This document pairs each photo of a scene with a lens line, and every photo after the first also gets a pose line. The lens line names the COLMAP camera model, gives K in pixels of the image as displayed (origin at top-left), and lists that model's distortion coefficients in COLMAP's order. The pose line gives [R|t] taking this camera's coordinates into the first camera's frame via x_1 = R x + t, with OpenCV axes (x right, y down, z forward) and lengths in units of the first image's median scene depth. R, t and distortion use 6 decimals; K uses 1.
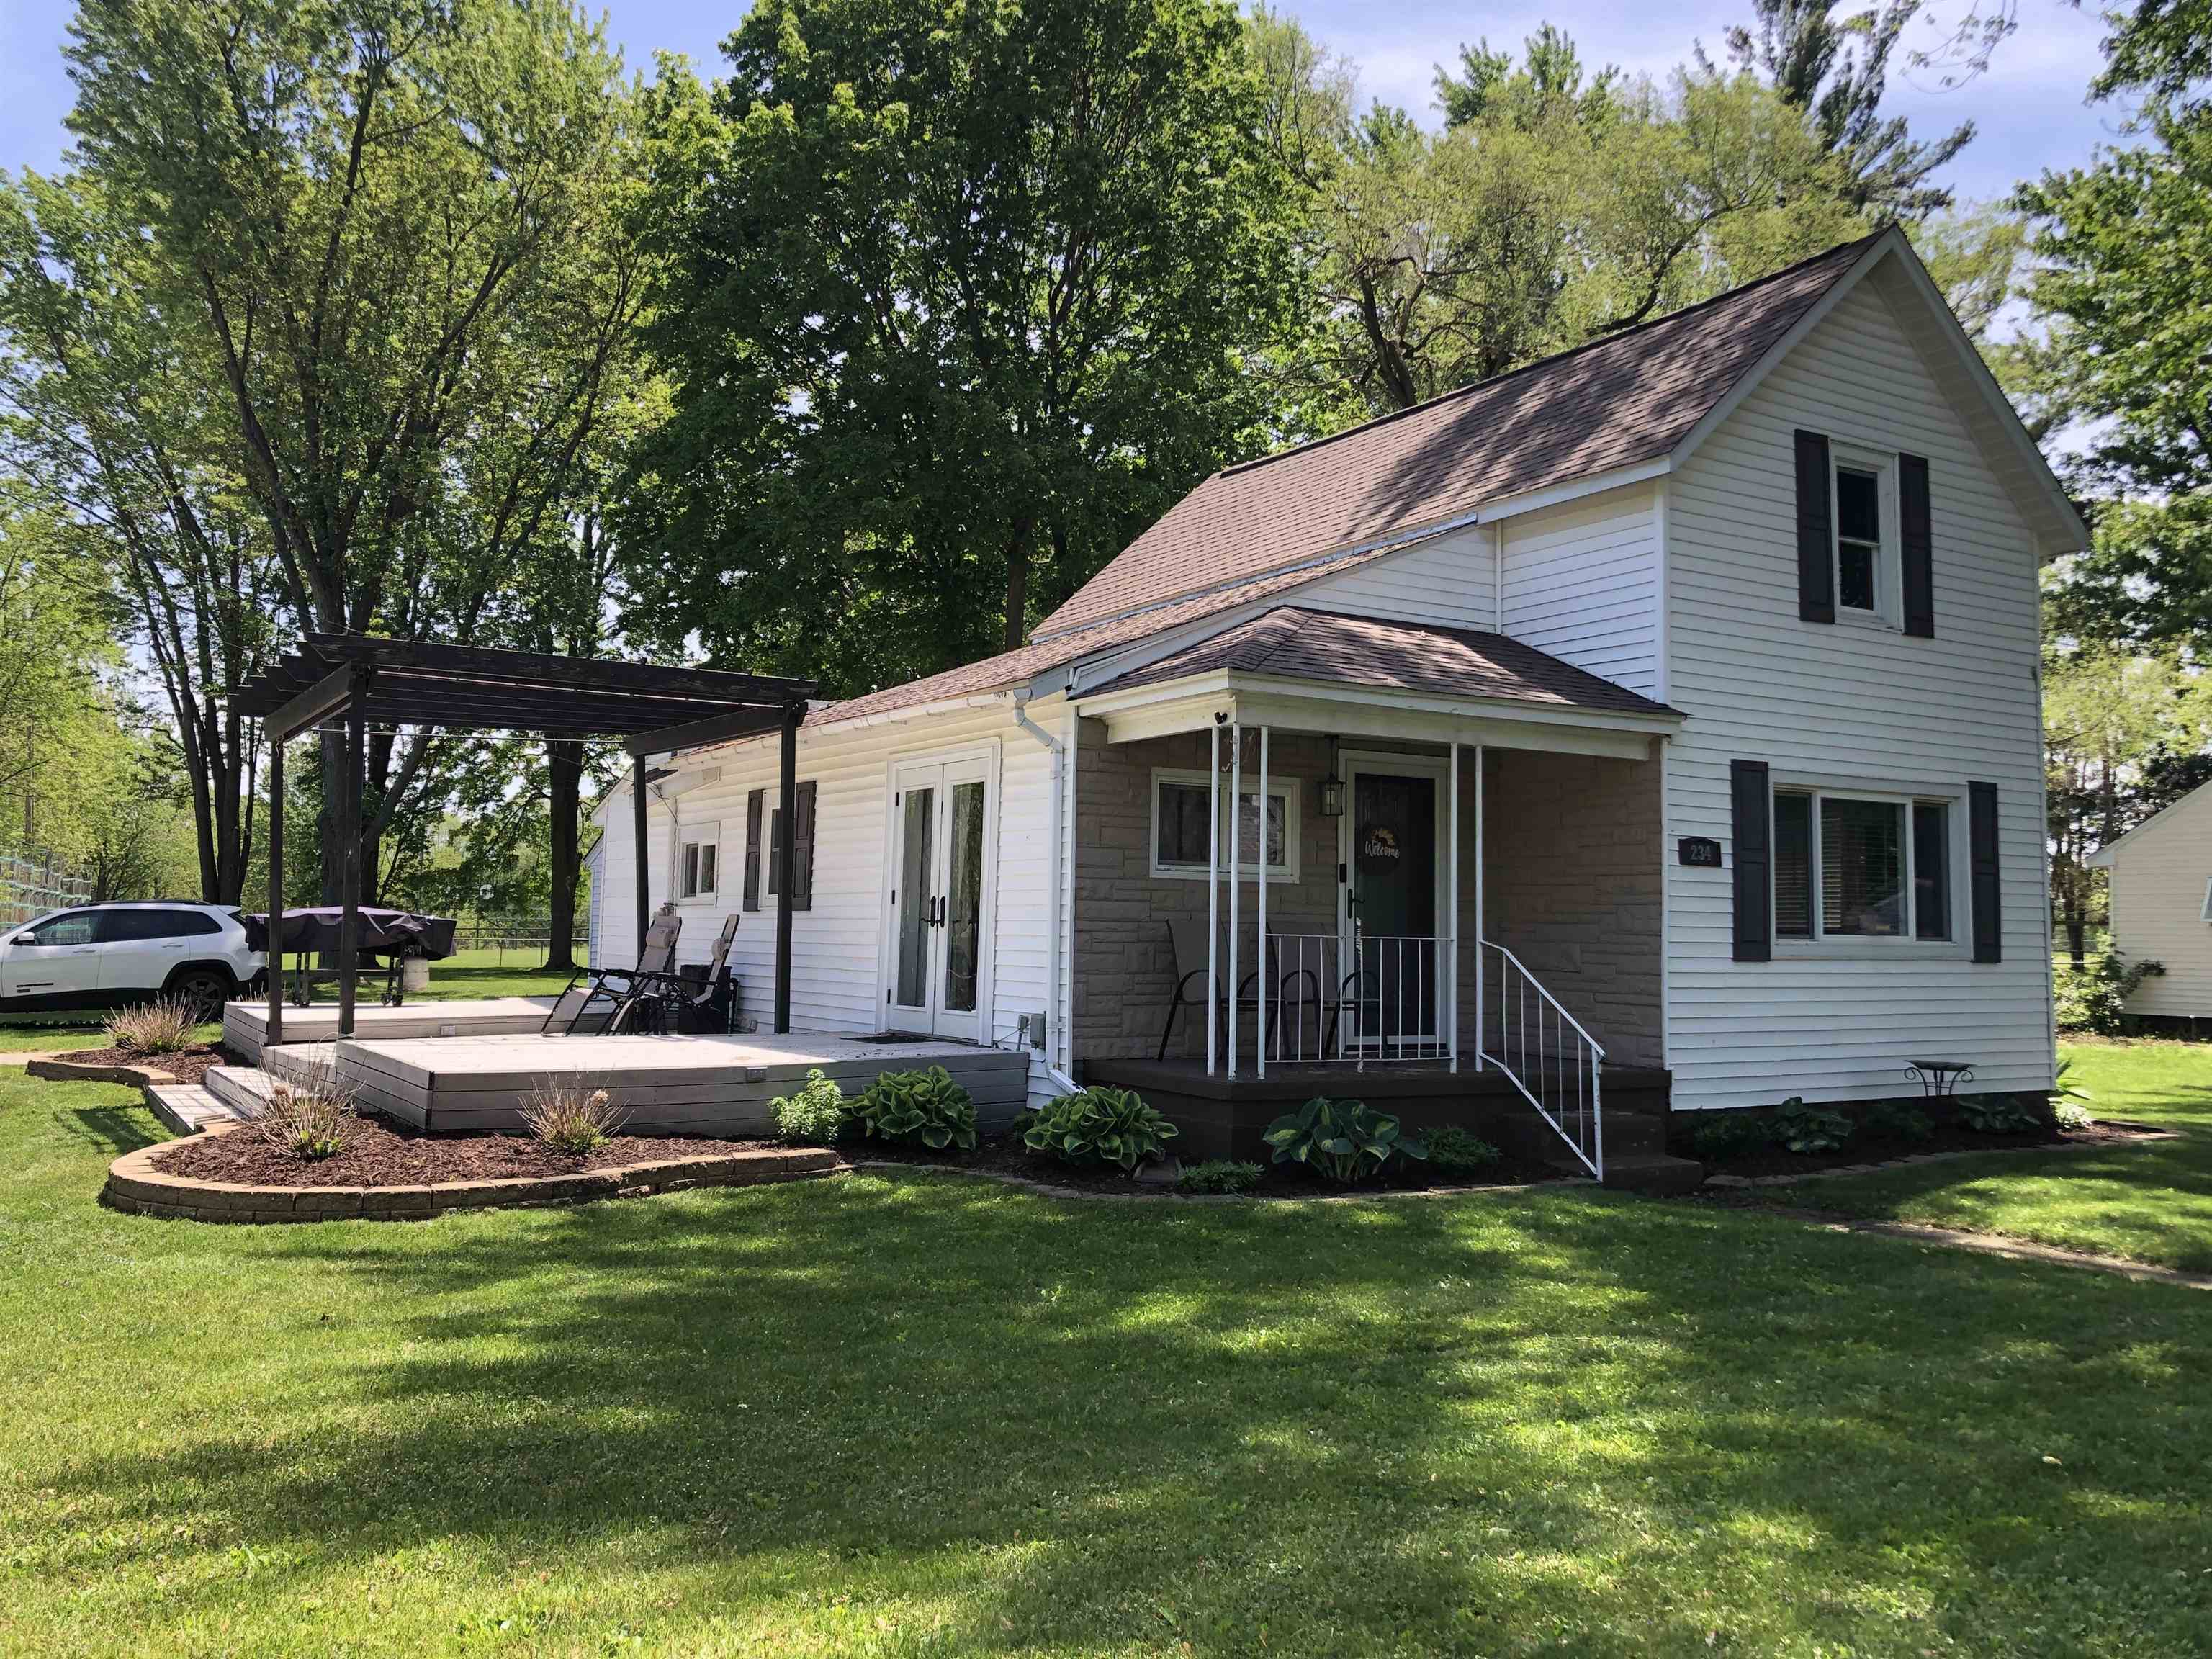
lens RADIAL K [[1804.4, 0, 1101.4], [0, 1804.4, 812.2], [0, 0, 1]] dist [0.040227, -0.021867]
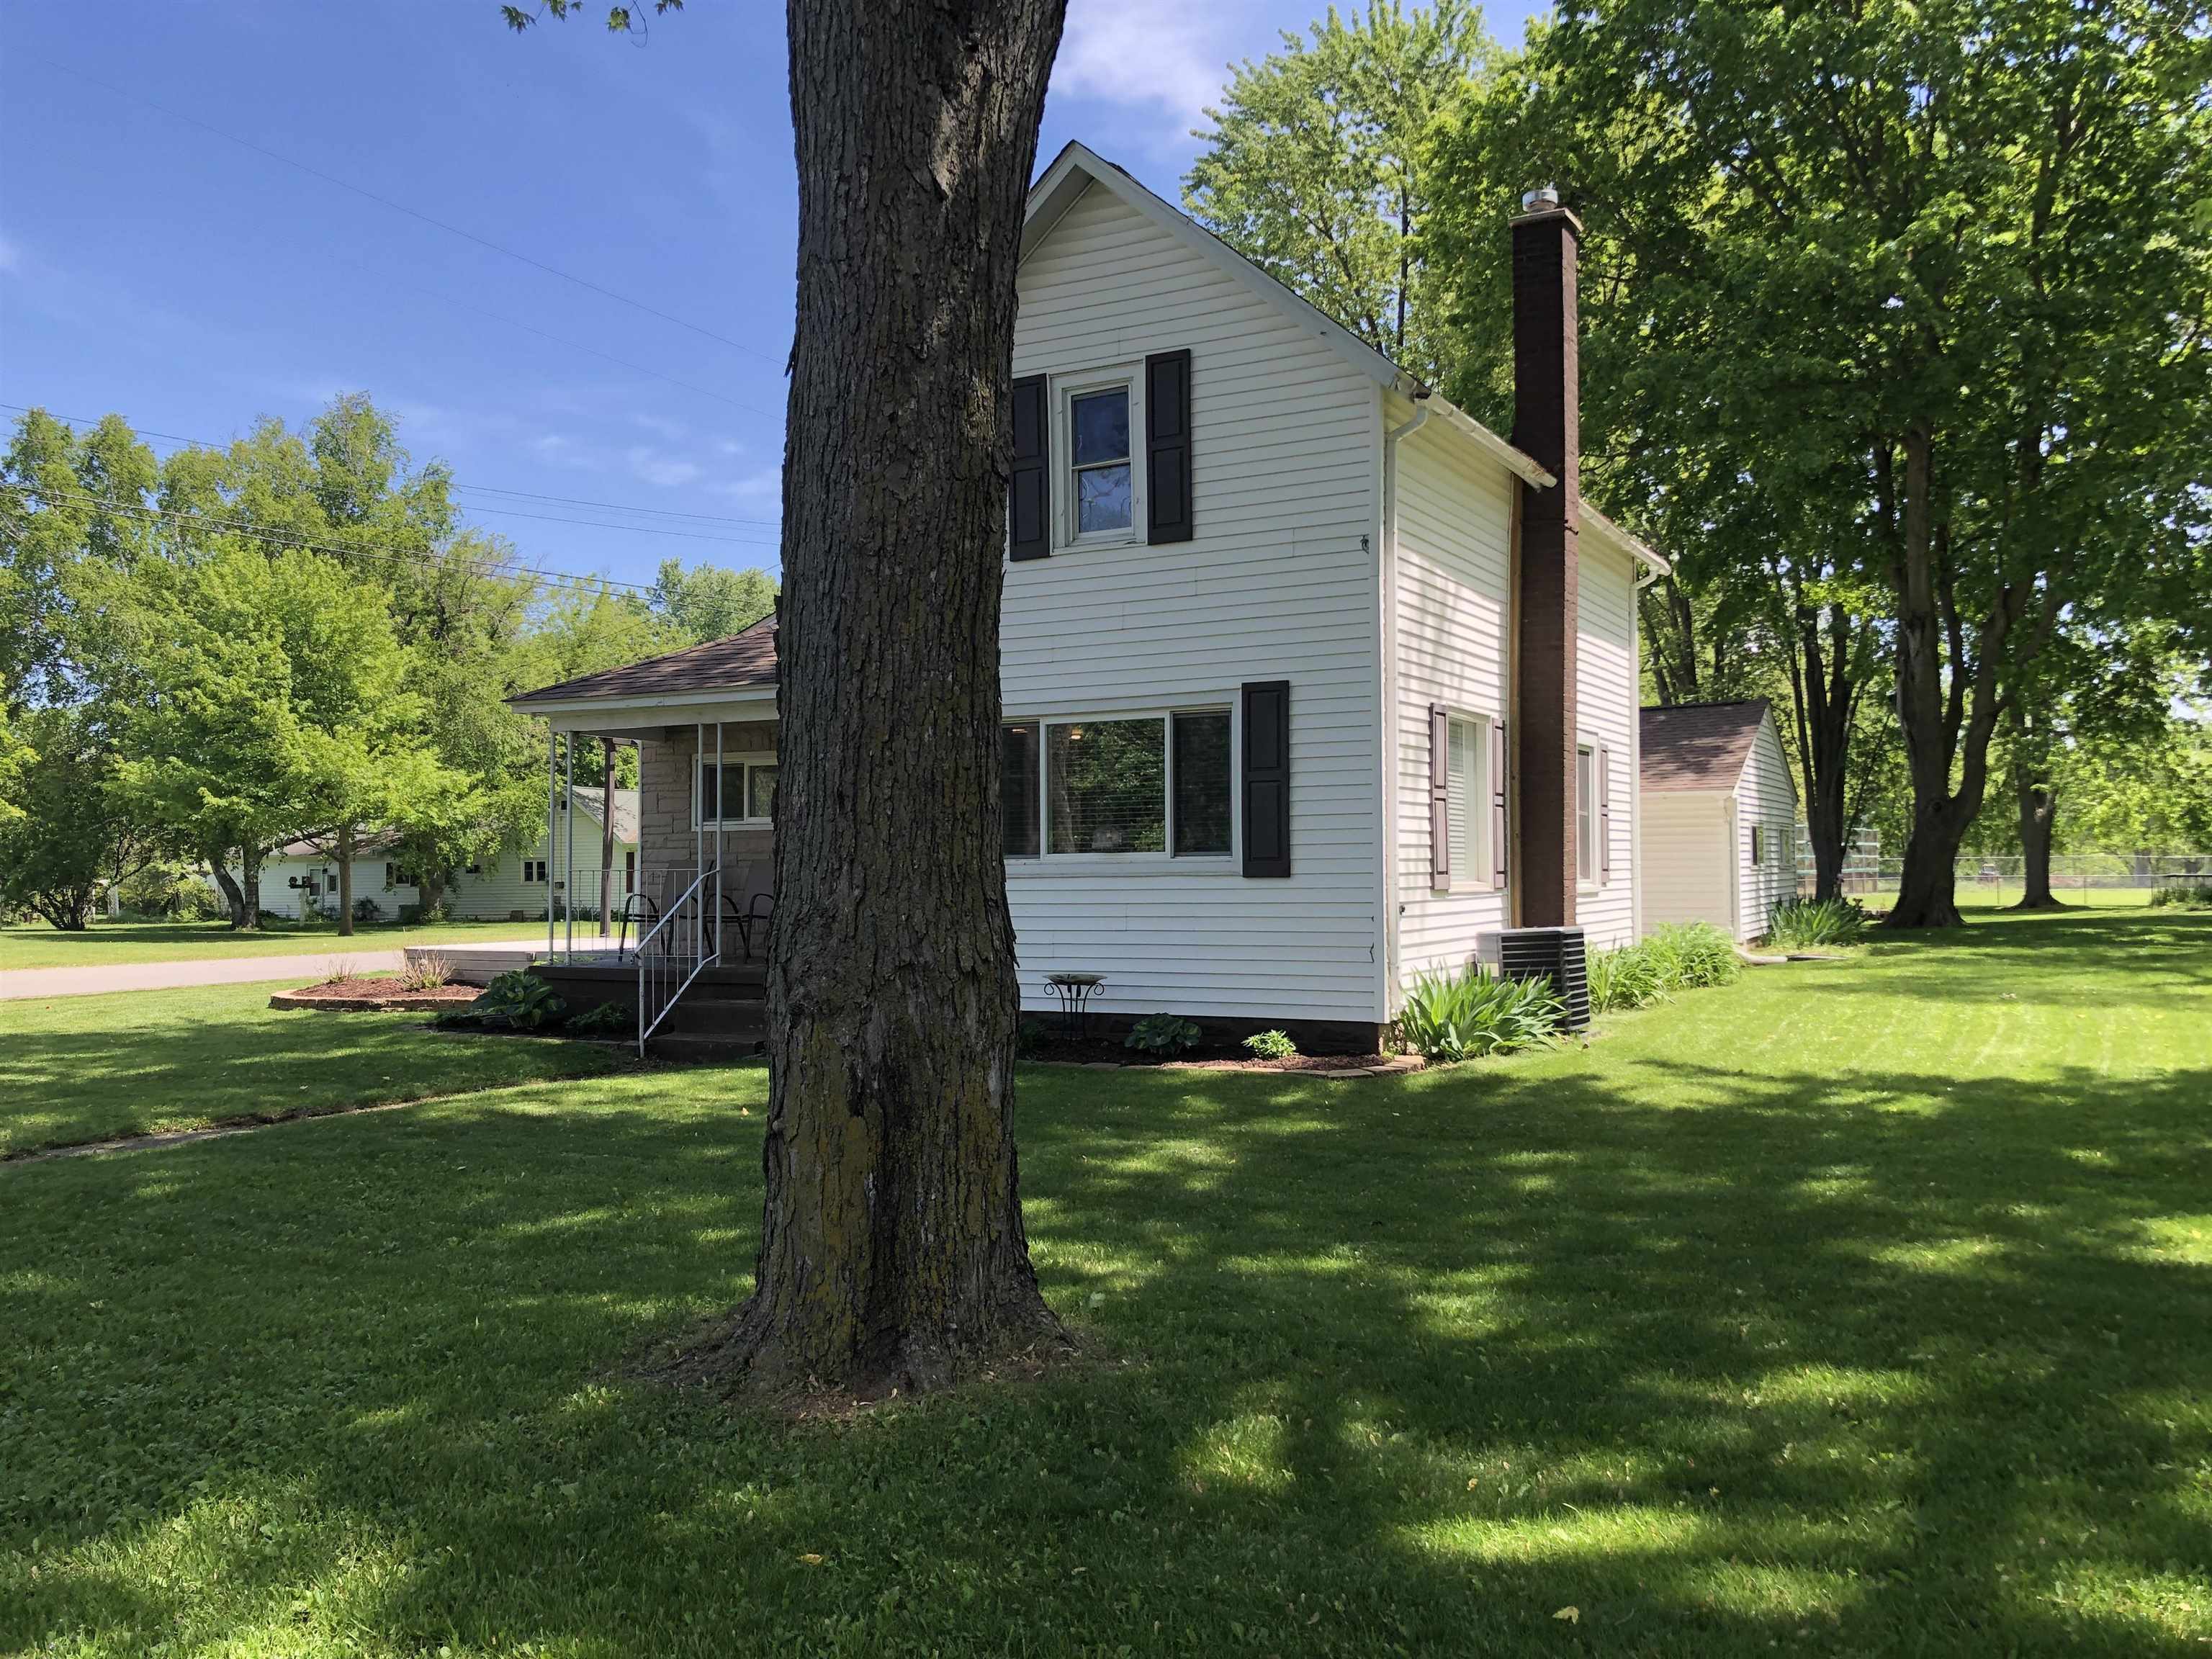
lens RADIAL K [[1804.4, 0, 1107.5], [0, 1804.4, 836.7], [0, 0, 1]] dist [0.040227, -0.021867]
pose [[0.512180, -0.029697, -0.858365, 1.119374], [0.086854, 0.996070, 0.017364, 0.035170], [0.854475, -0.083446, 0.512746, 0.416535]]
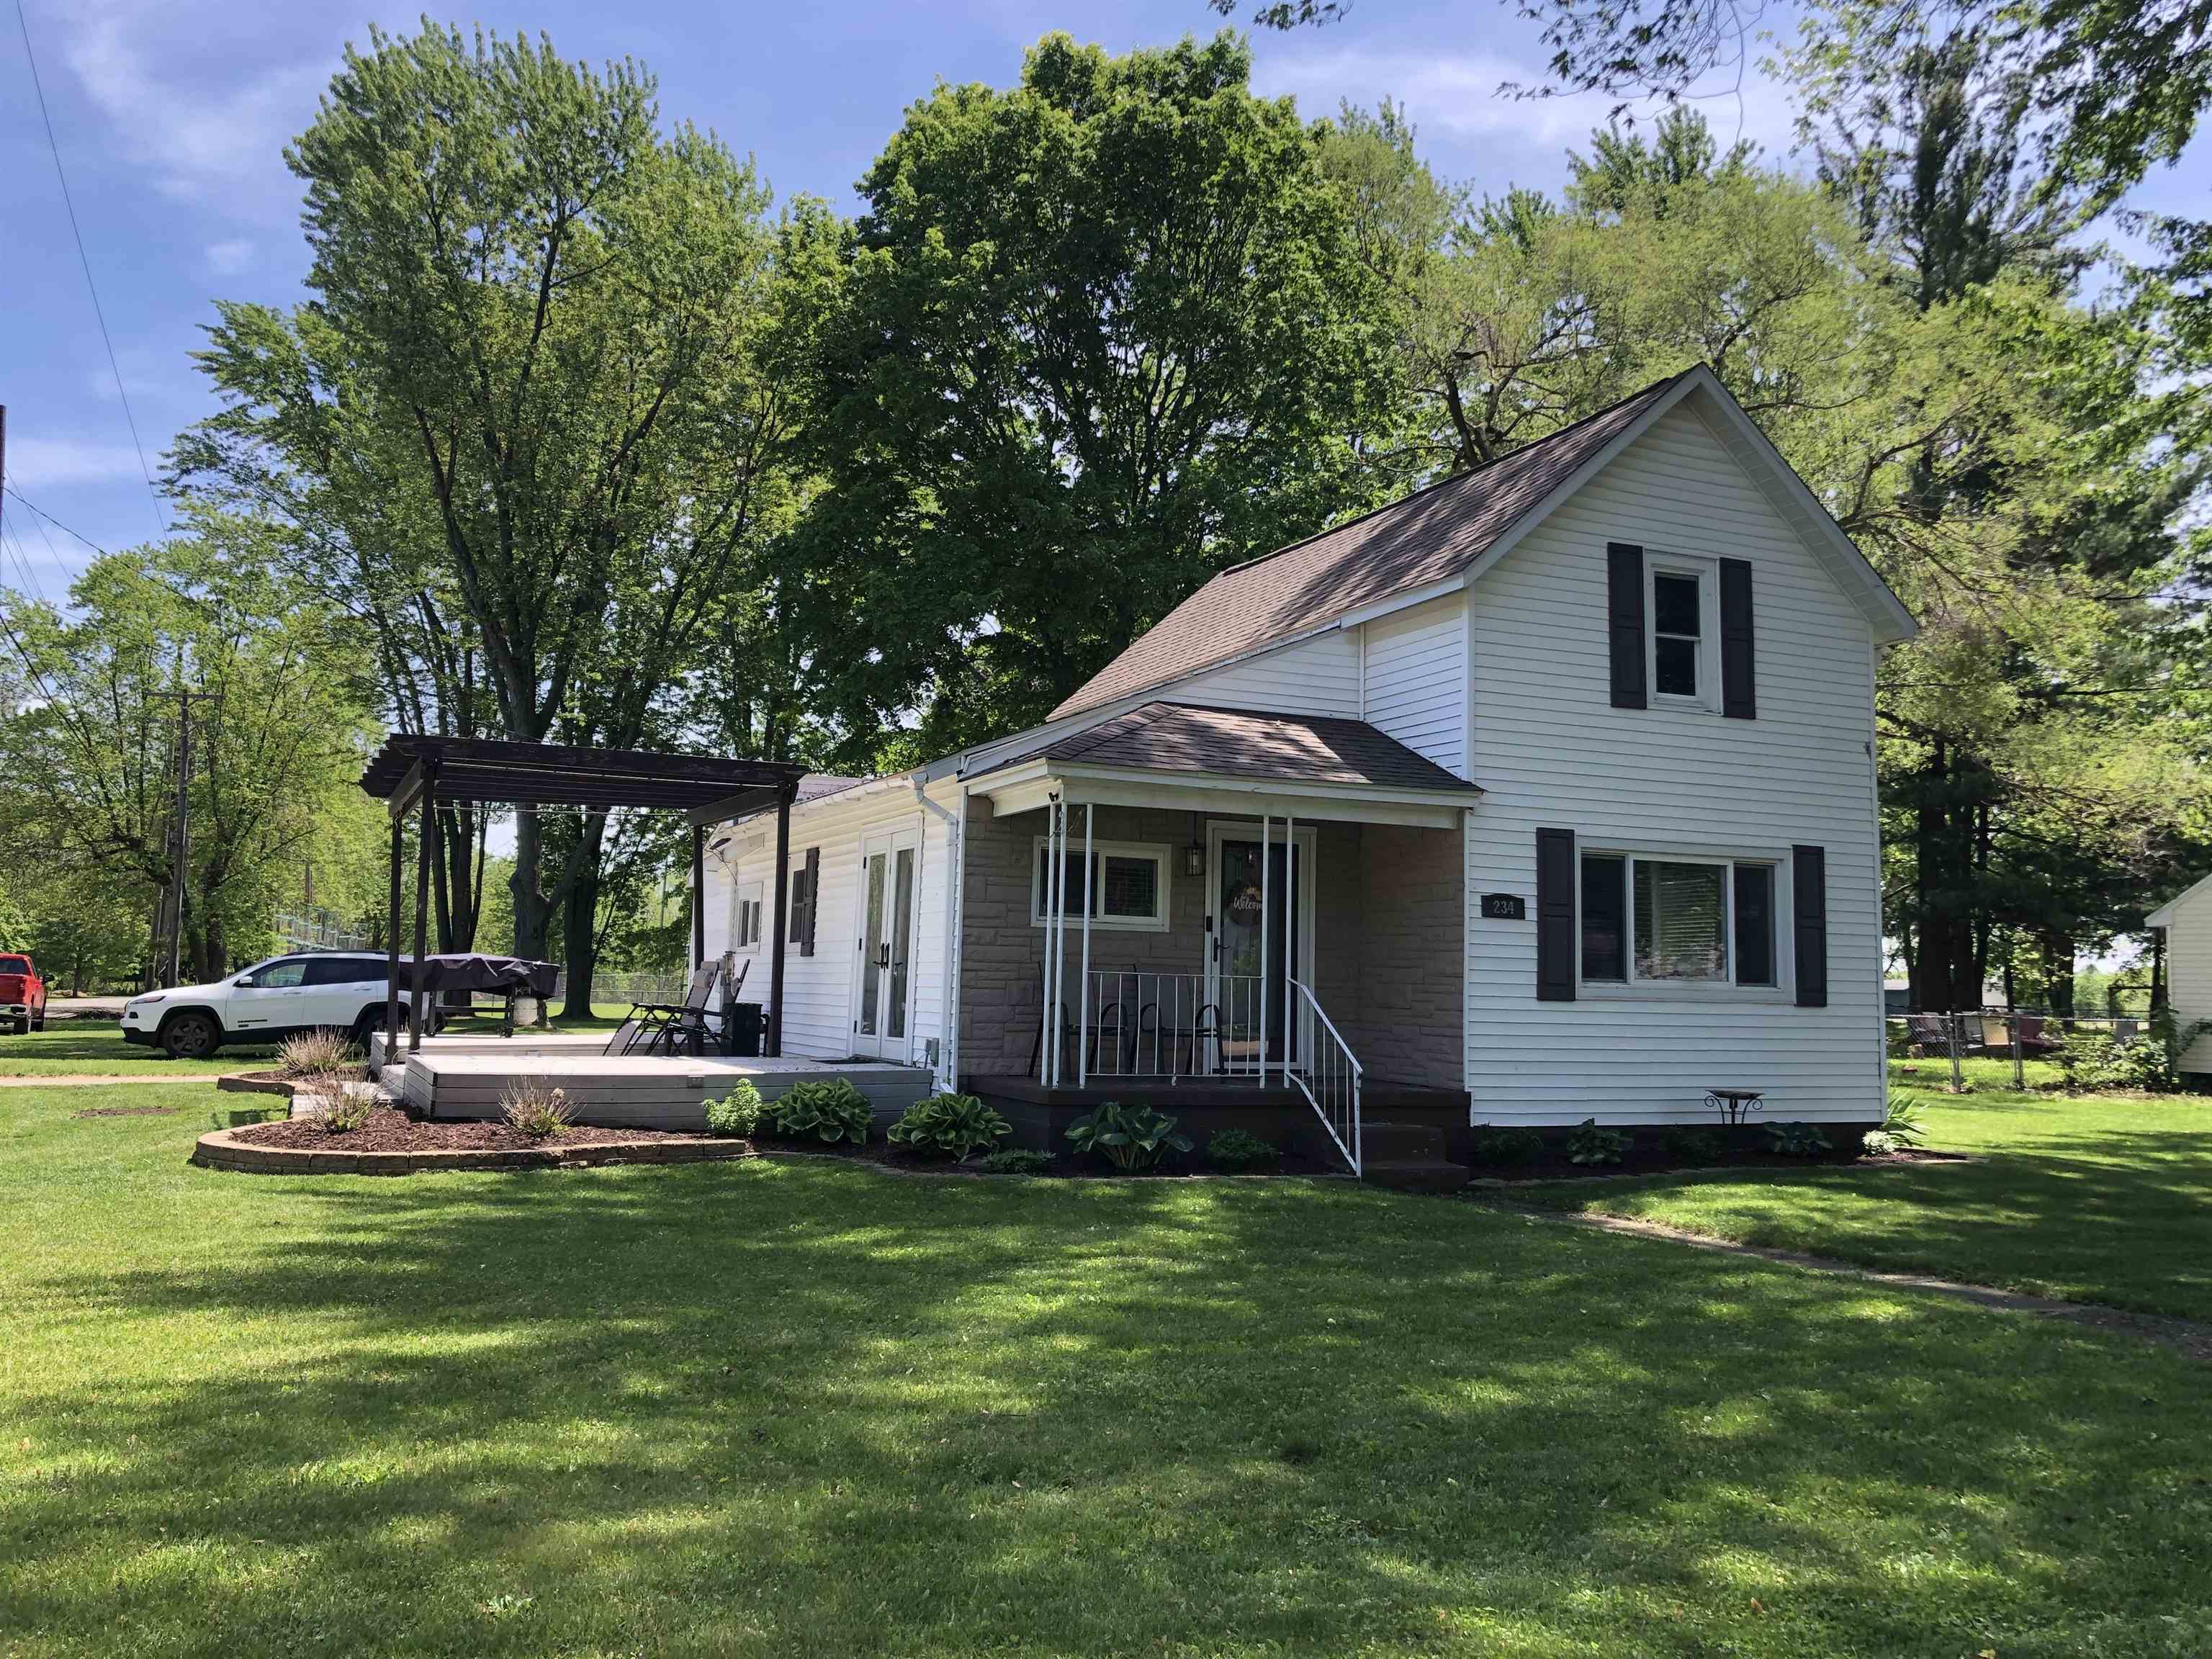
lens RADIAL K [[1804.4, 0, 1105.3], [0, 1804.4, 826.8], [0, 0, 1]] dist [0.040227, -0.021867]
pose [[0.991702, -0.004326, -0.128486, 0.180302], [0.000917, 0.999646, -0.026581, 0.000855], [0.128556, 0.026242, 0.991355, -0.155348]]
